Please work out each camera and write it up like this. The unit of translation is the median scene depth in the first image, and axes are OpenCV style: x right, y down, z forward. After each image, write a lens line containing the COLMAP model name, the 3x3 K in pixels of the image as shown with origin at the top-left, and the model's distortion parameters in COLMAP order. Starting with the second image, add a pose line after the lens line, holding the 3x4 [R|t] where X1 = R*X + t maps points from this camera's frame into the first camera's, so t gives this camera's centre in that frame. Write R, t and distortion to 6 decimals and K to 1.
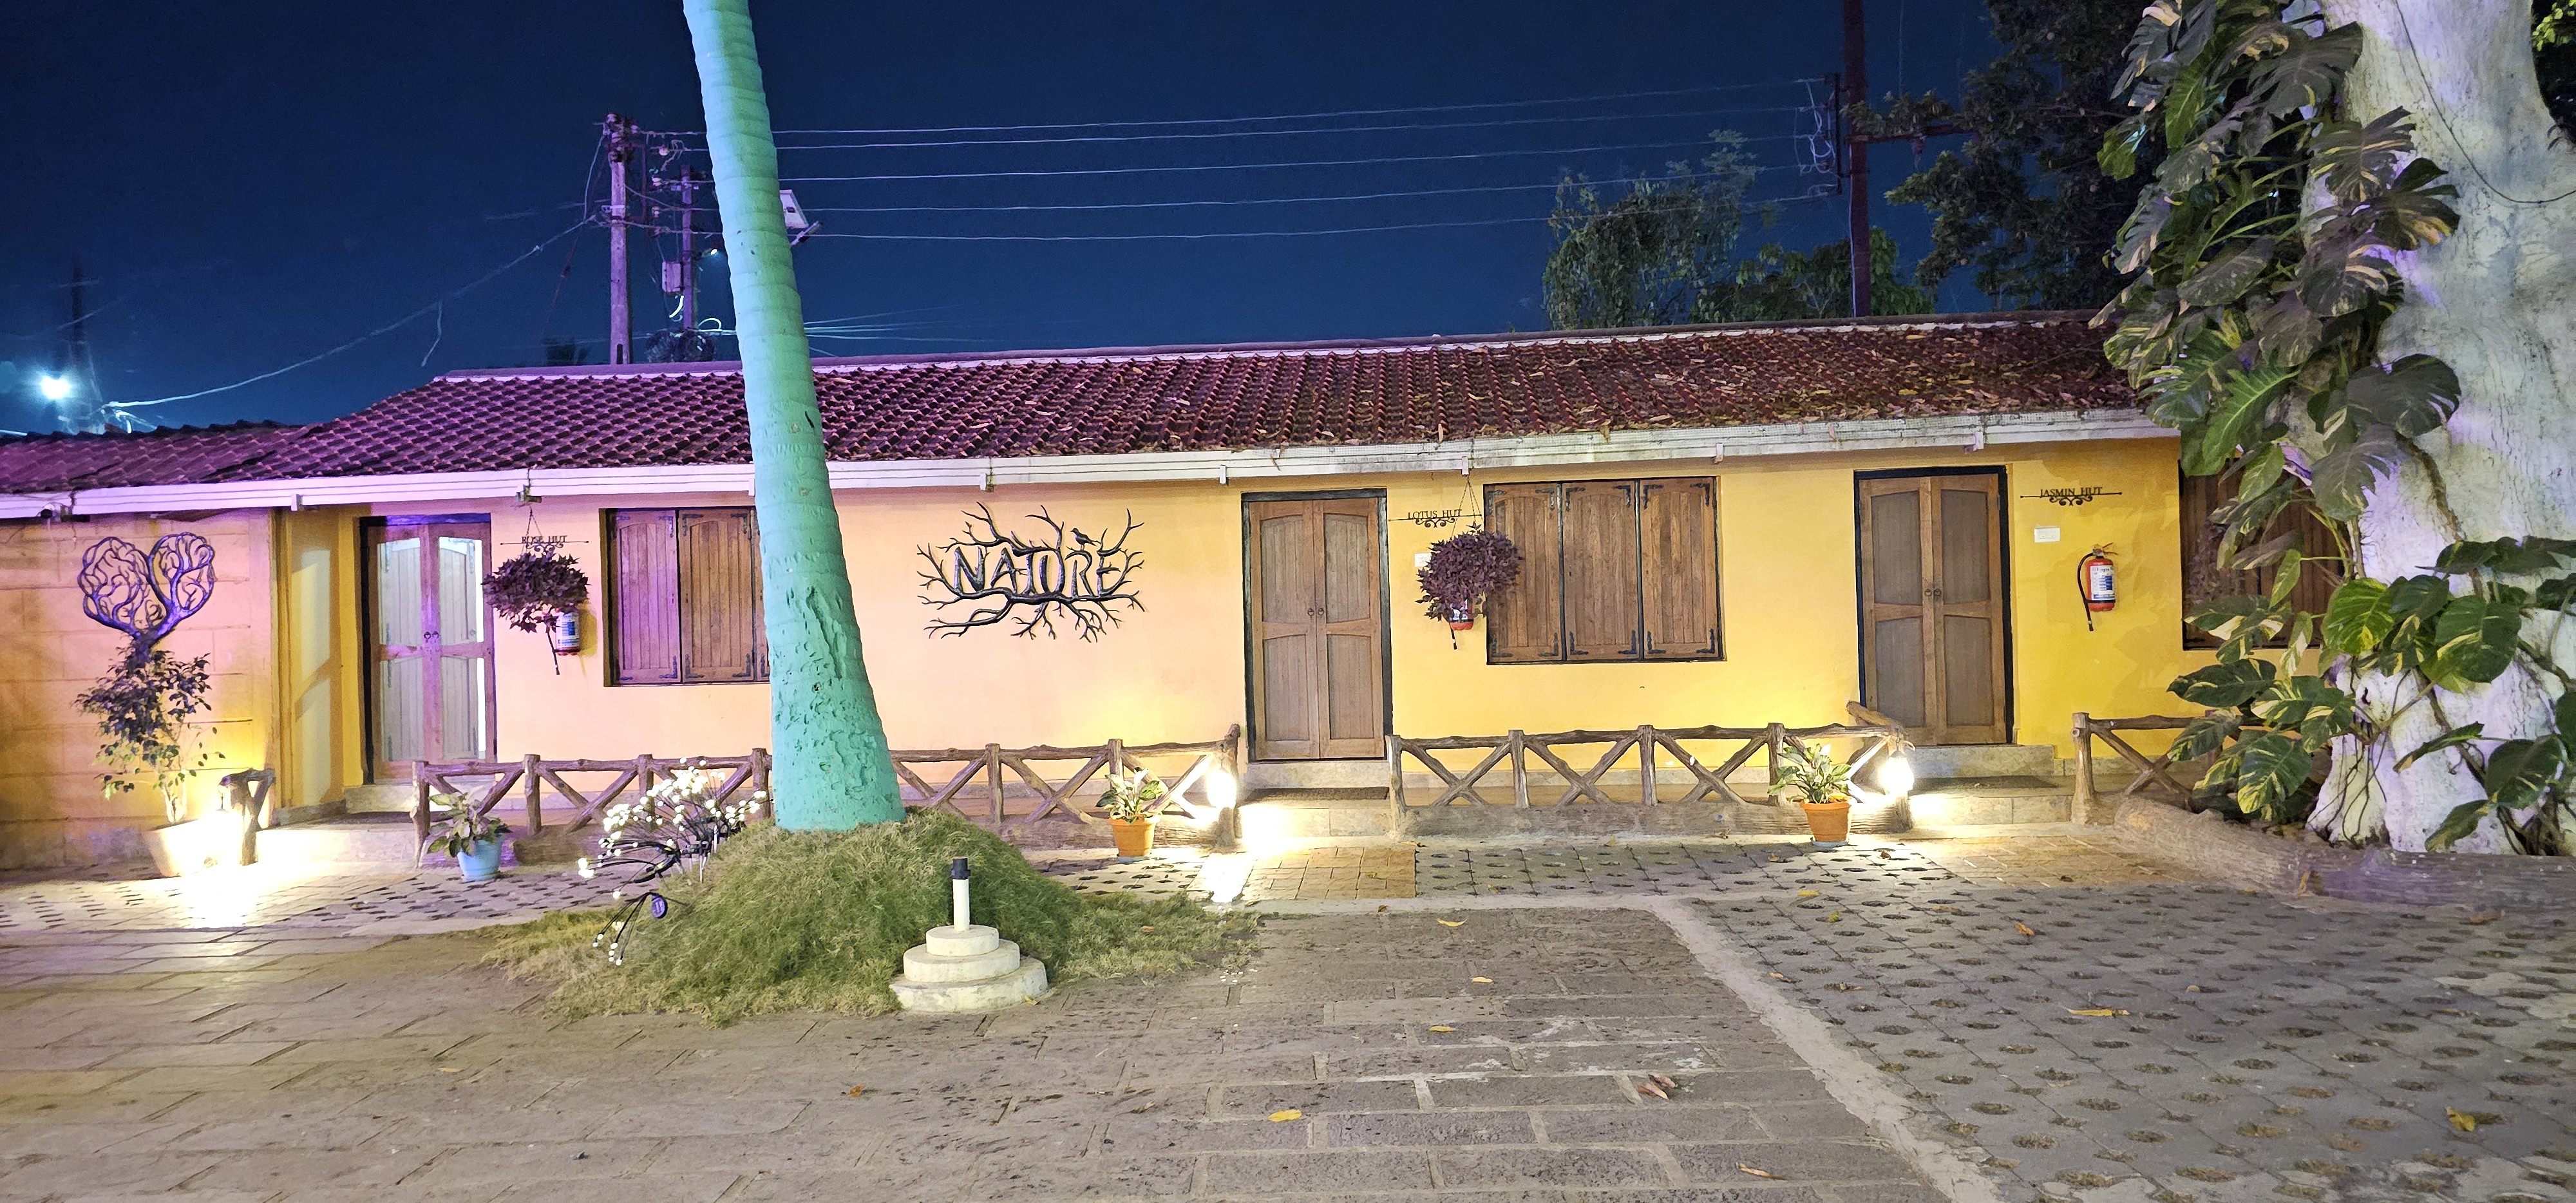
lens RADIAL K [[1723.8, 0, 1296.5], [0, 1723.8, 593.0], [0, 0, 1]] dist [0.030517, -0.002614]
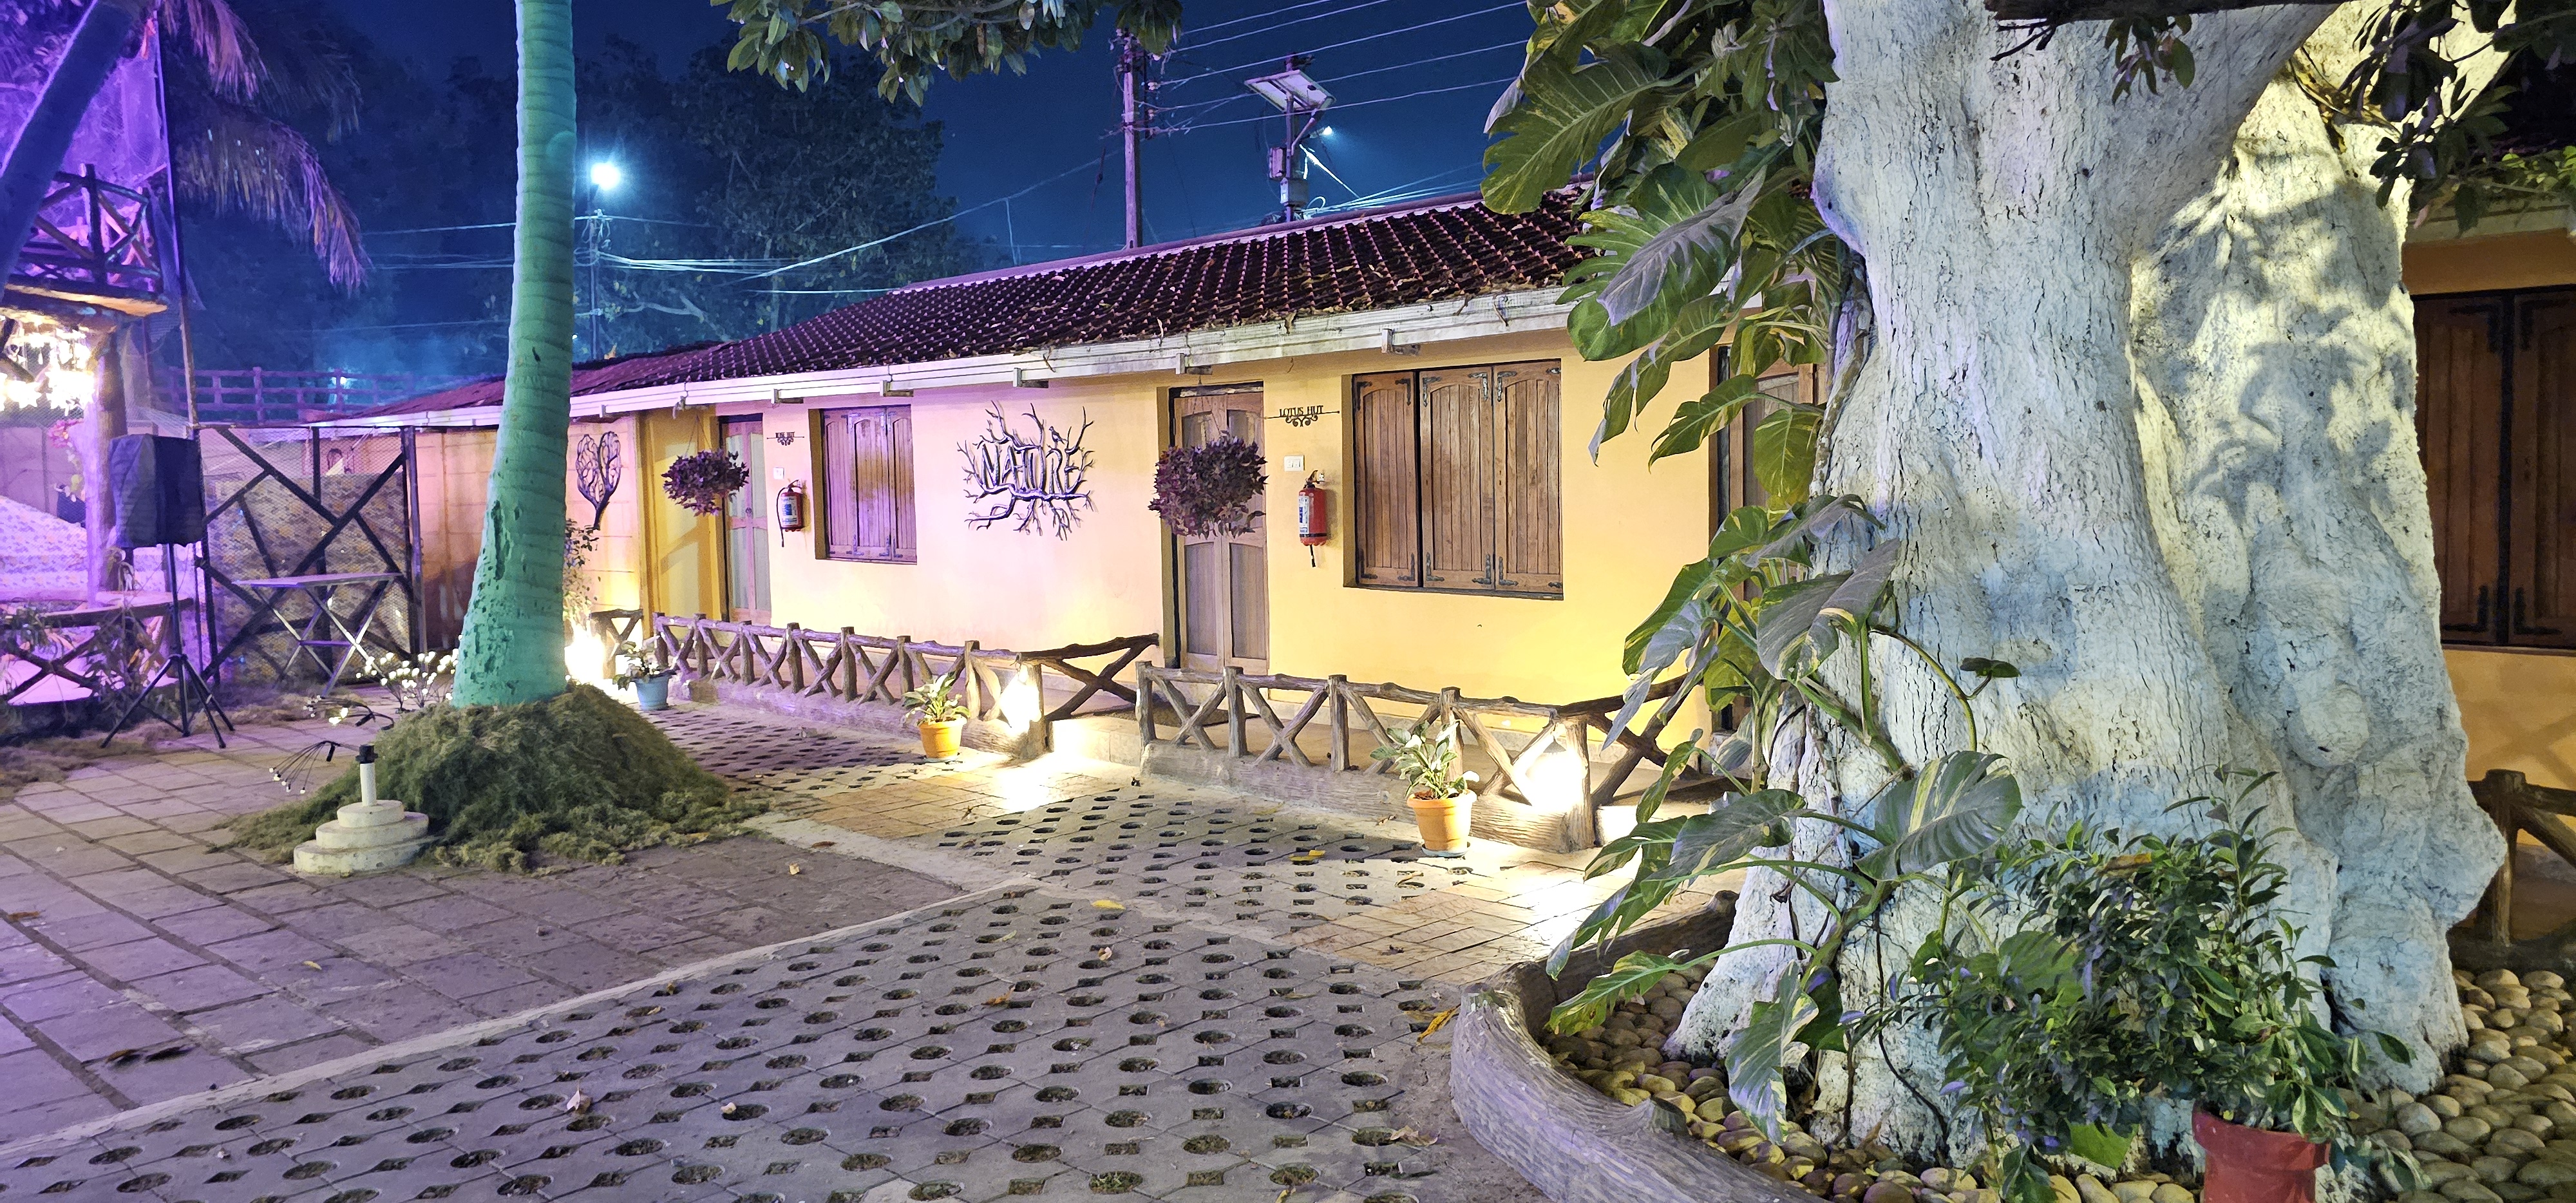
lens RADIAL K [[1723.8, 0, 1296.5], [0, 1723.8, 593.0], [0, 0, 1]] dist [0.030517, -0.002614]
pose [[0.753106, 0.062346, -0.654938, 0.652034], [0.001906, 0.995289, 0.096937, -0.038556], [0.657896, -0.074252, 0.749440, 0.337513]]
